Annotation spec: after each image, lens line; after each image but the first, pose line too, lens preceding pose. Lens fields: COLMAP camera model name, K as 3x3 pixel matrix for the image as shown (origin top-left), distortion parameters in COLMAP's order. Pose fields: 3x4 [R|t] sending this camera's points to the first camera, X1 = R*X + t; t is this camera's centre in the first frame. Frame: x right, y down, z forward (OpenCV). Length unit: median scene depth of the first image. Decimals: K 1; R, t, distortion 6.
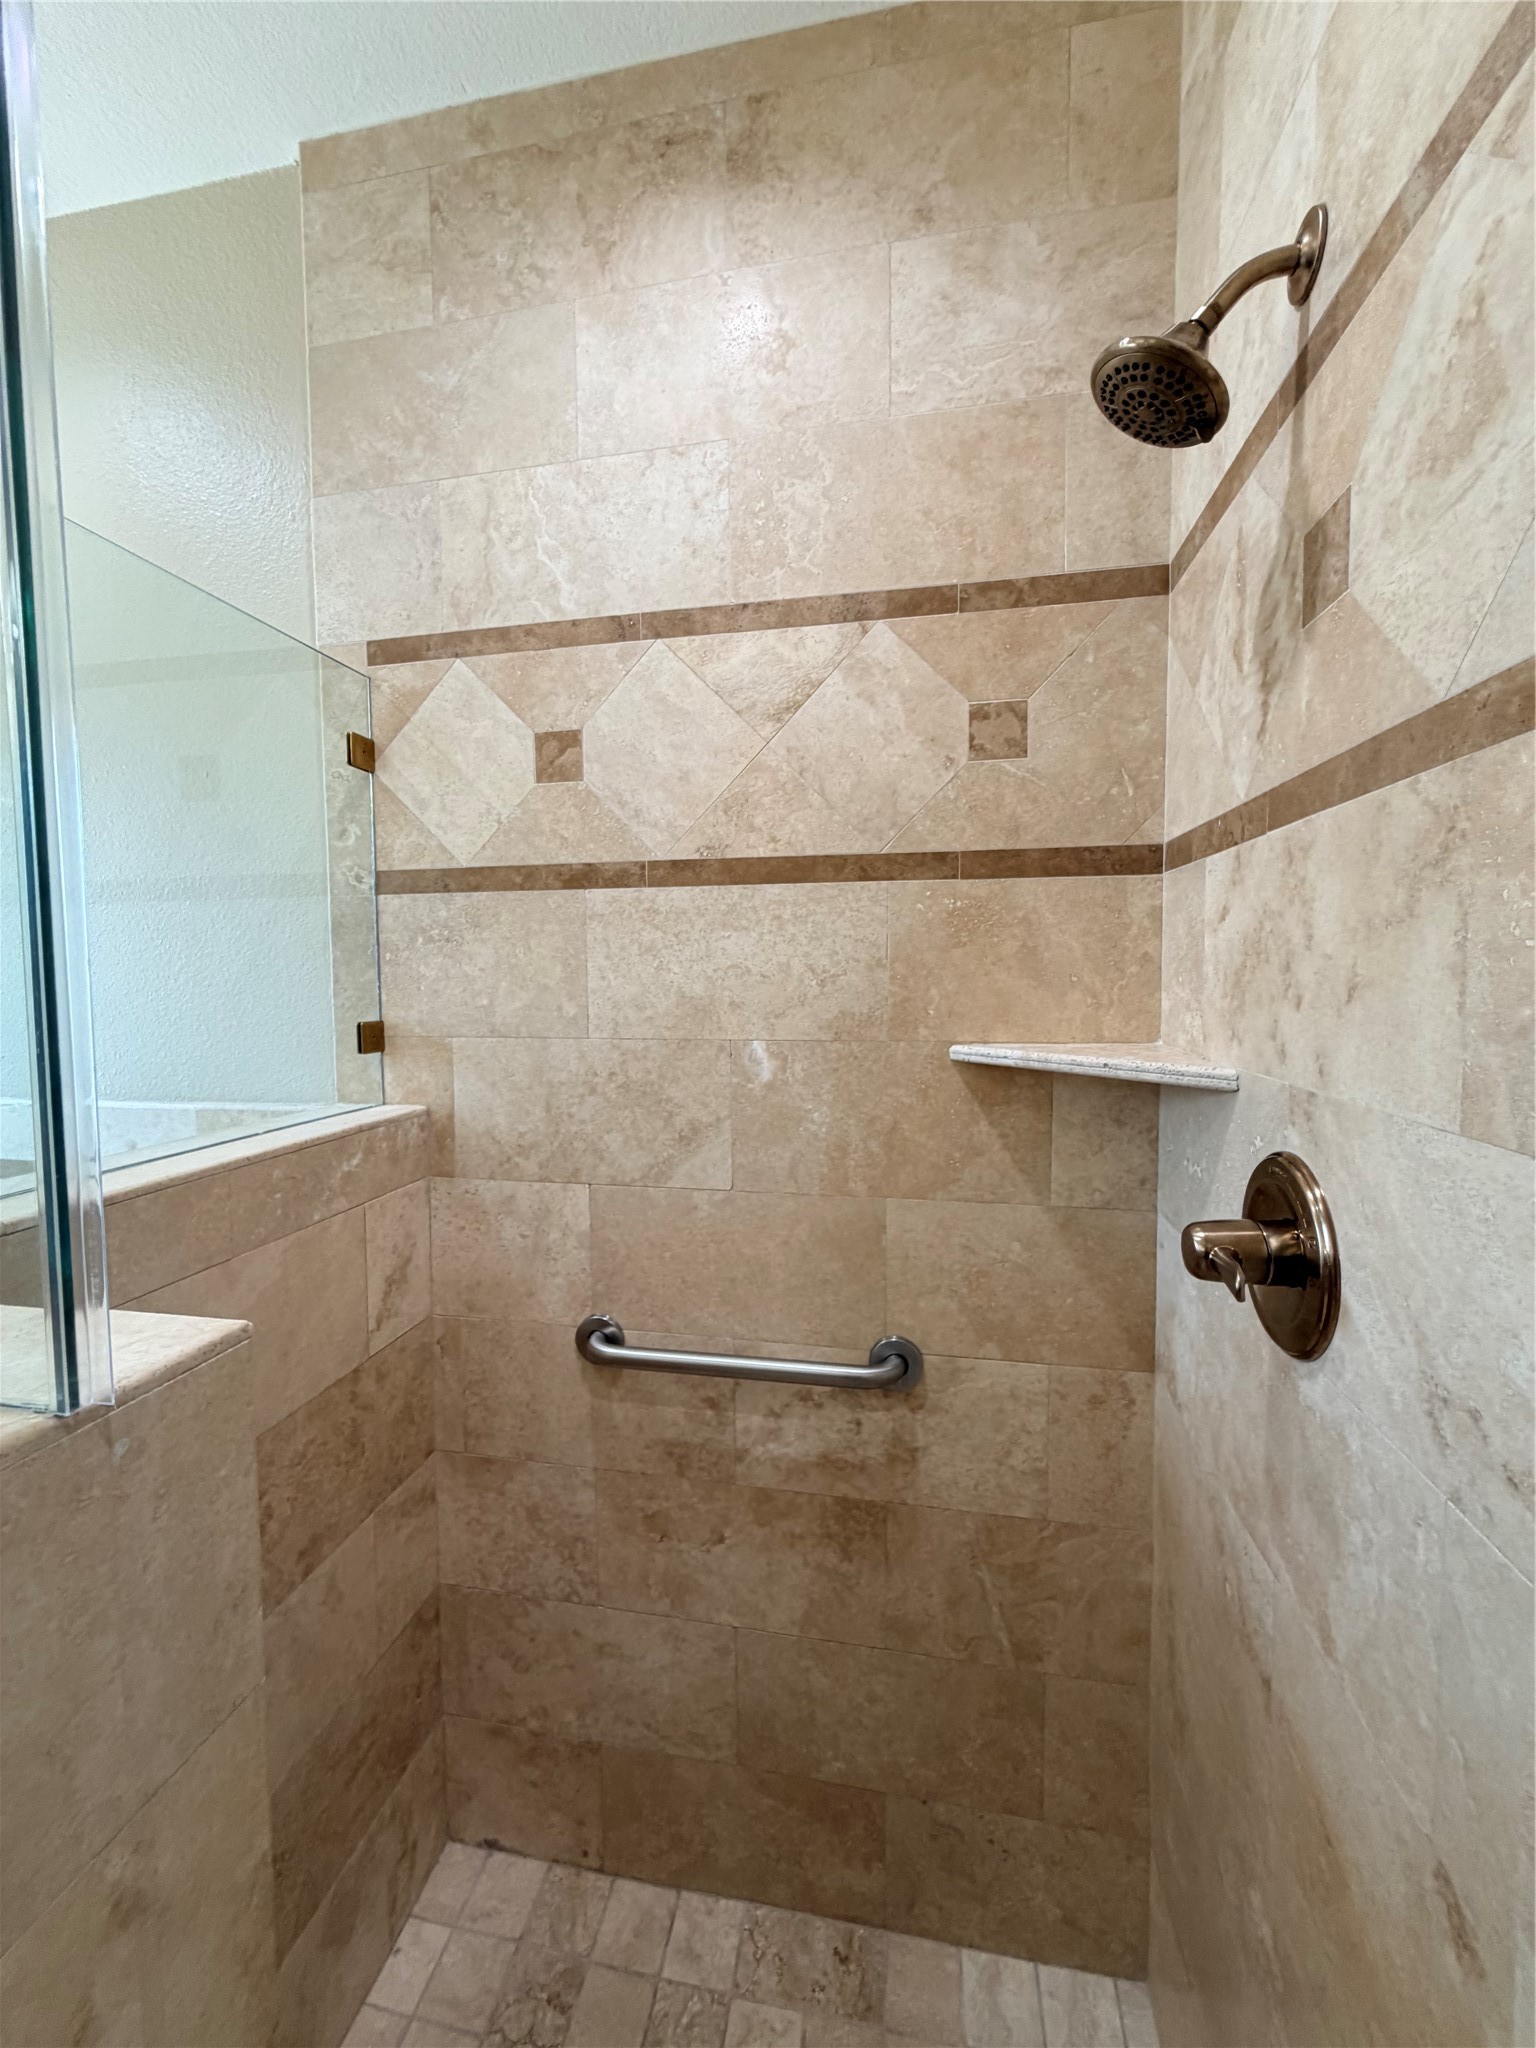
lens RADIAL K [[820.3, 0, 769.5], [0, 820.3, 1019.8], [0, 0, 1]] dist [0.000410, -0.000074]
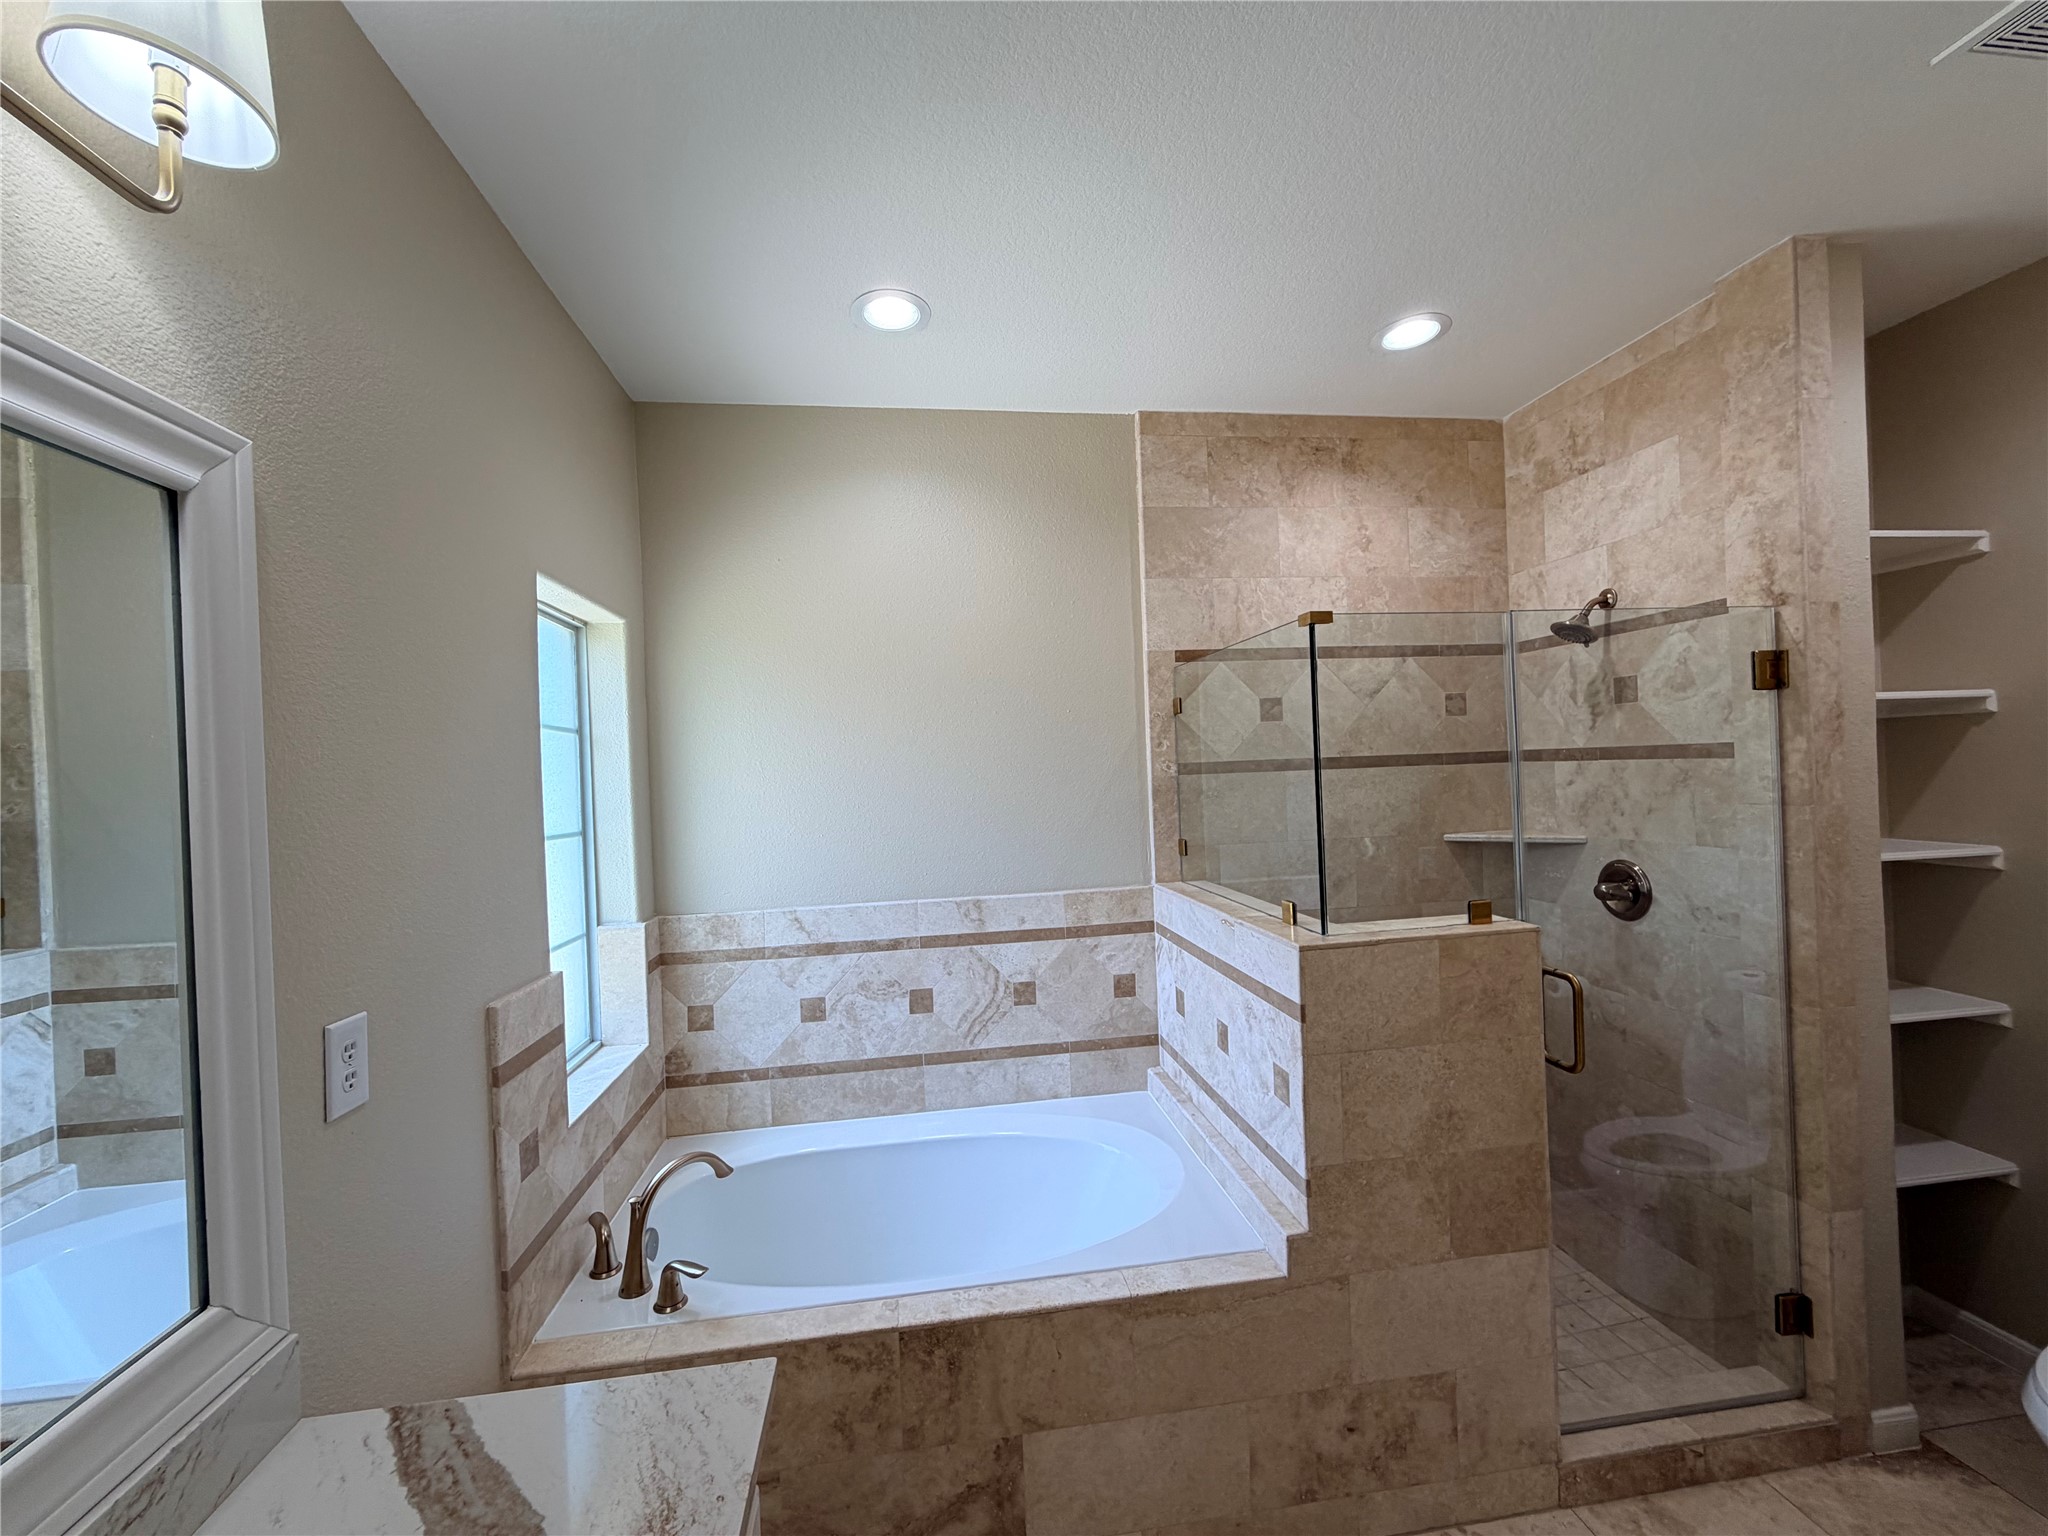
lens RADIAL K [[820.3, 0, 1017.3], [0, 820.3, 769.3], [0, 0, 1]] dist [0.000410, -0.000074]
pose [[0.943646, -0.030885, 0.329512, -1.673938], [0.051805, 0.997147, -0.054894, -0.088190], [-0.326876, 0.068870, 0.942554, -0.820006]]
